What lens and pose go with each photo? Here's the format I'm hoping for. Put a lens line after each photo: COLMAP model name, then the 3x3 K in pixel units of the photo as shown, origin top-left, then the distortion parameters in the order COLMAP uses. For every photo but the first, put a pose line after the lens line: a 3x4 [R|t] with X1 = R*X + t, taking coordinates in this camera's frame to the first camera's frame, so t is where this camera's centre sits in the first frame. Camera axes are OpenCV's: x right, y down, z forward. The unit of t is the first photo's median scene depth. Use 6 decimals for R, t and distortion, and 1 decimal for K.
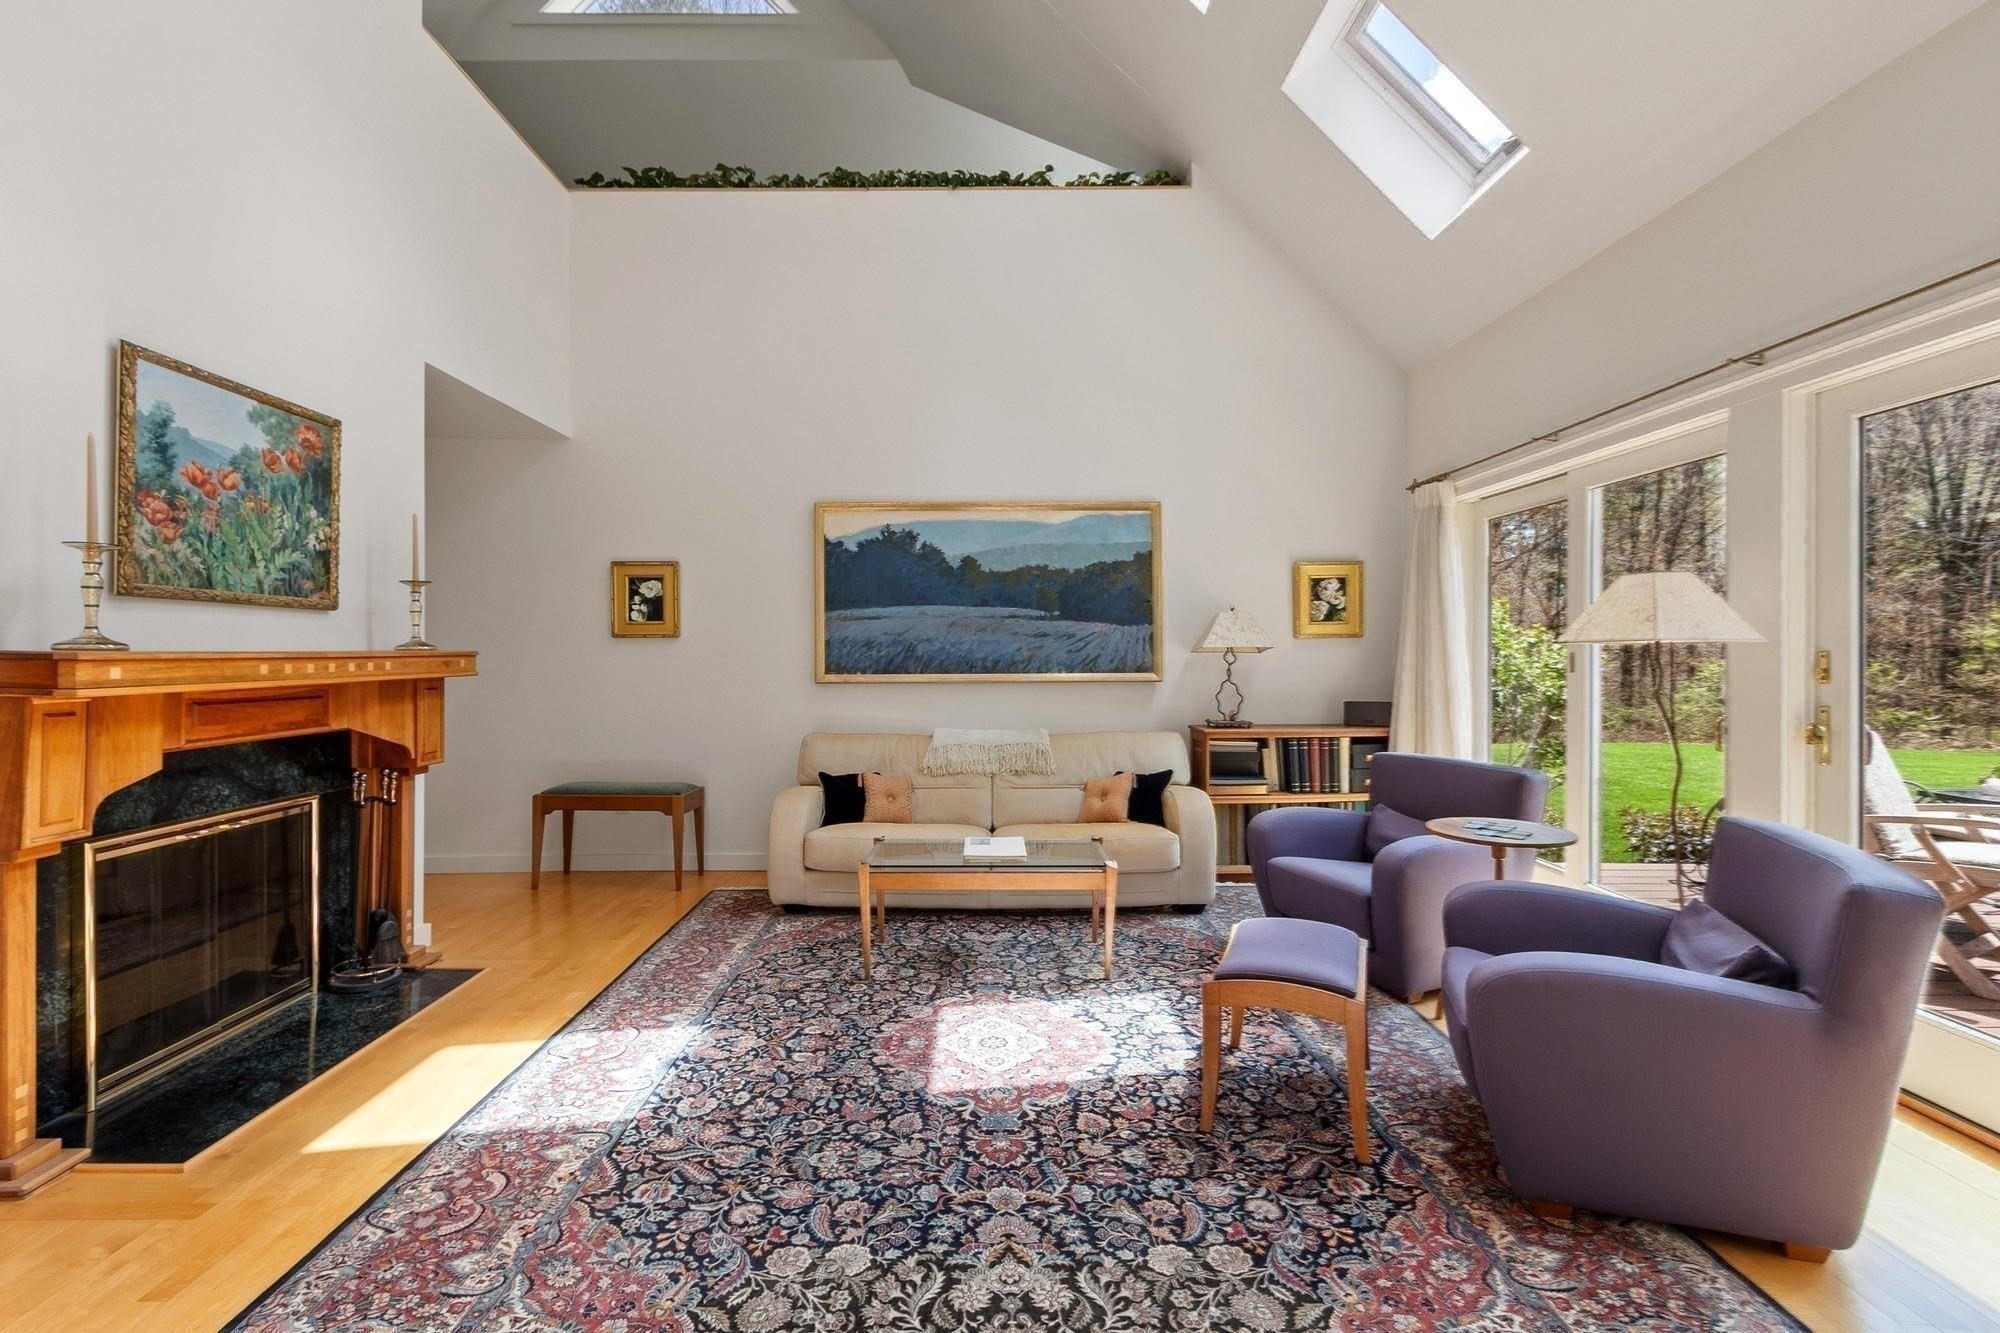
lens RADIAL K [[912.8, 0, 1000.0], [0, 912.8, 666.5], [0, 0, 1]] dist [0.000338, 0.000055]
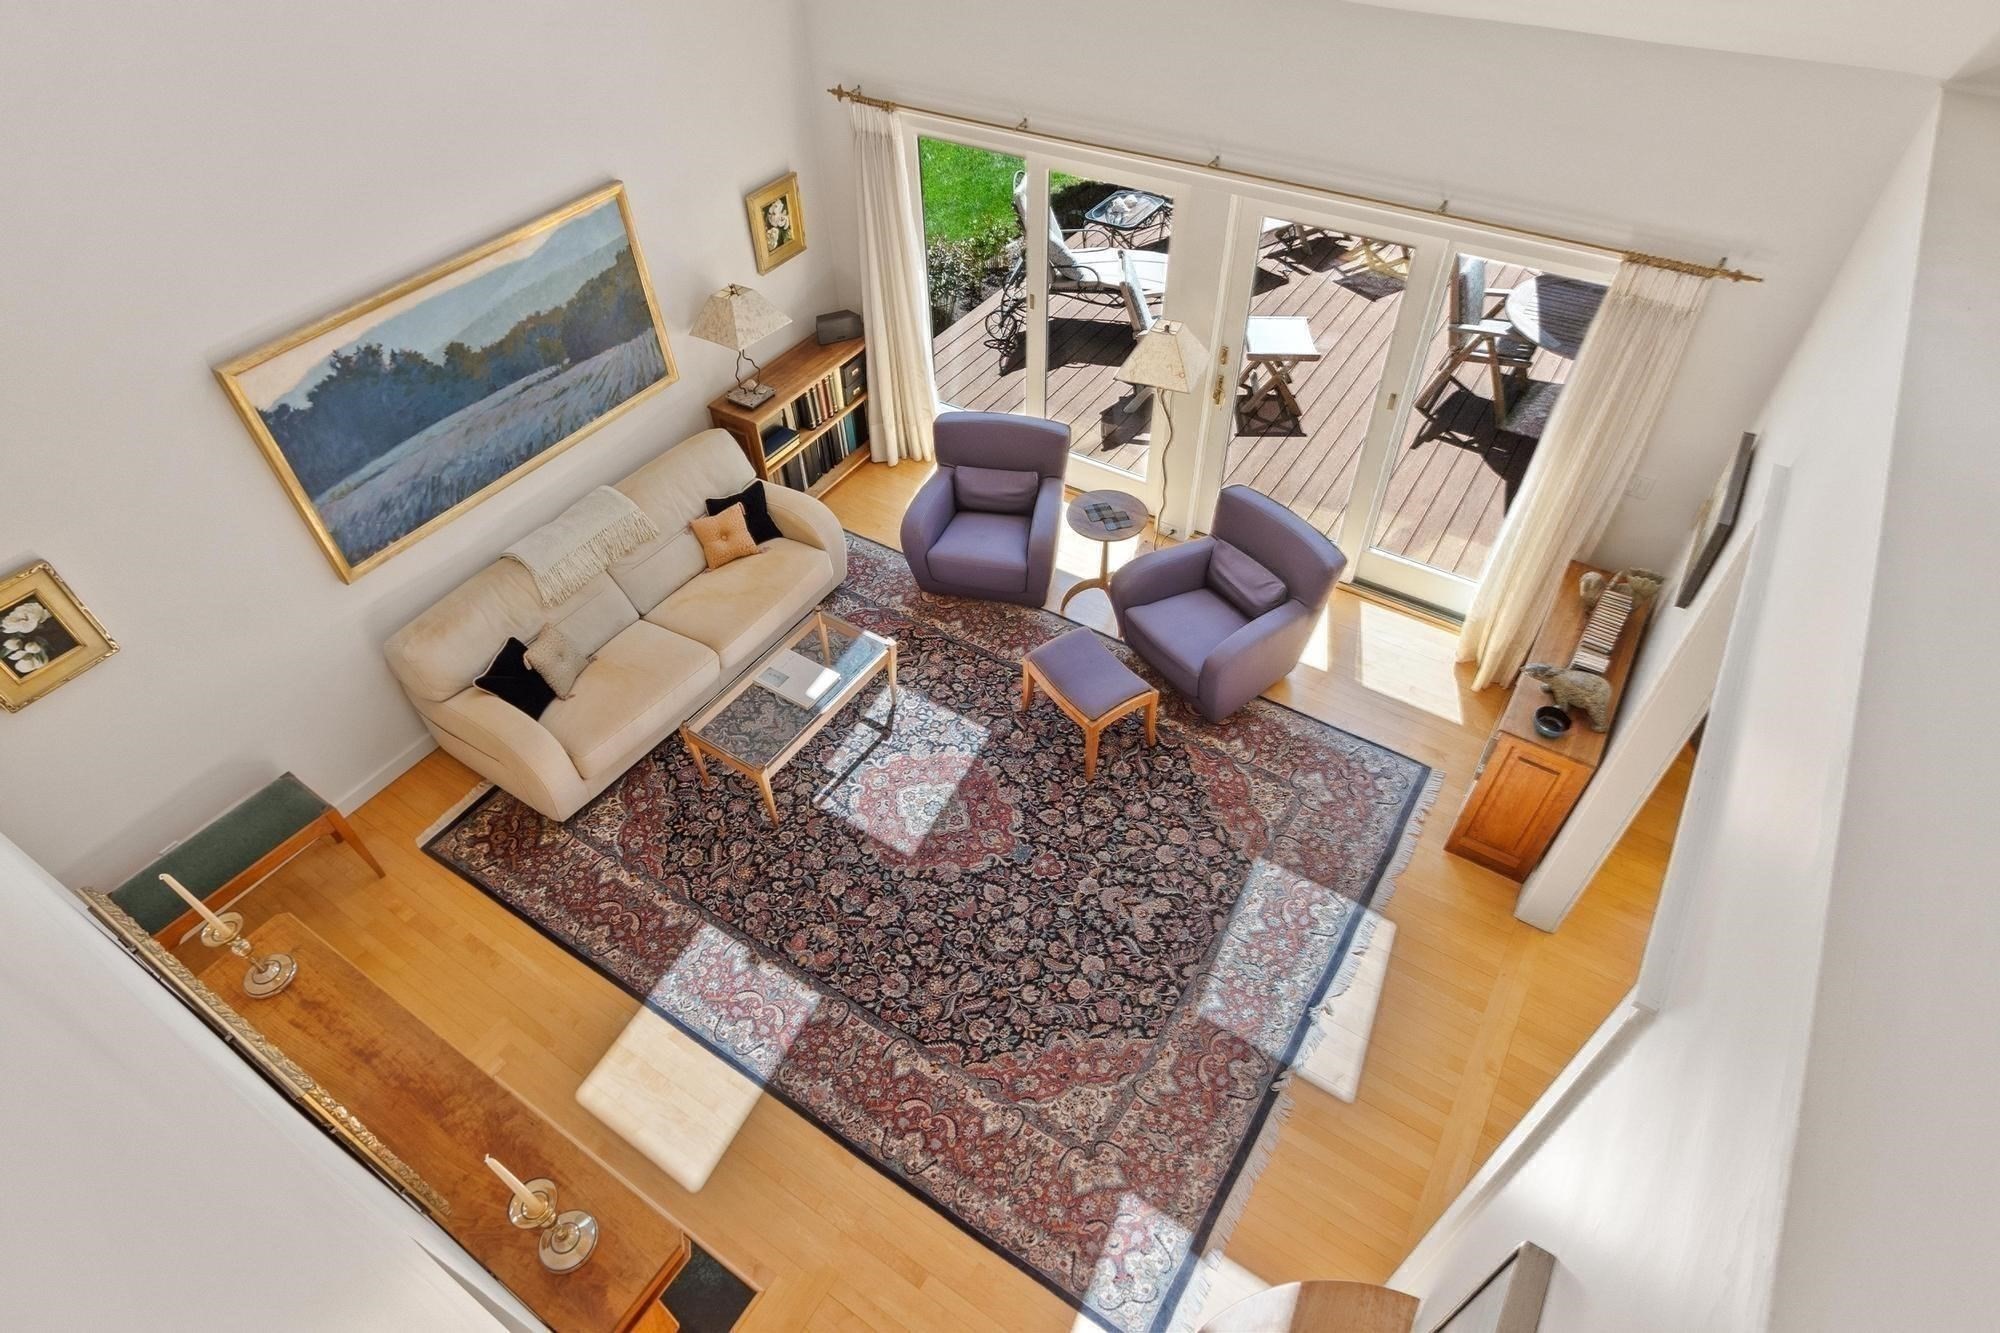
lens RADIAL K [[1039.2, 0, 1003.0], [0, 1039.2, 674.2], [0, 0, 1]] dist [-0.002570, 0.001729]
pose [[0.553575, -0.604503, 0.572827, -0.674351], [0.025602, 0.699861, 0.713820, -0.815241], [-0.832406, -0.380487, 0.402902, 0.267494]]
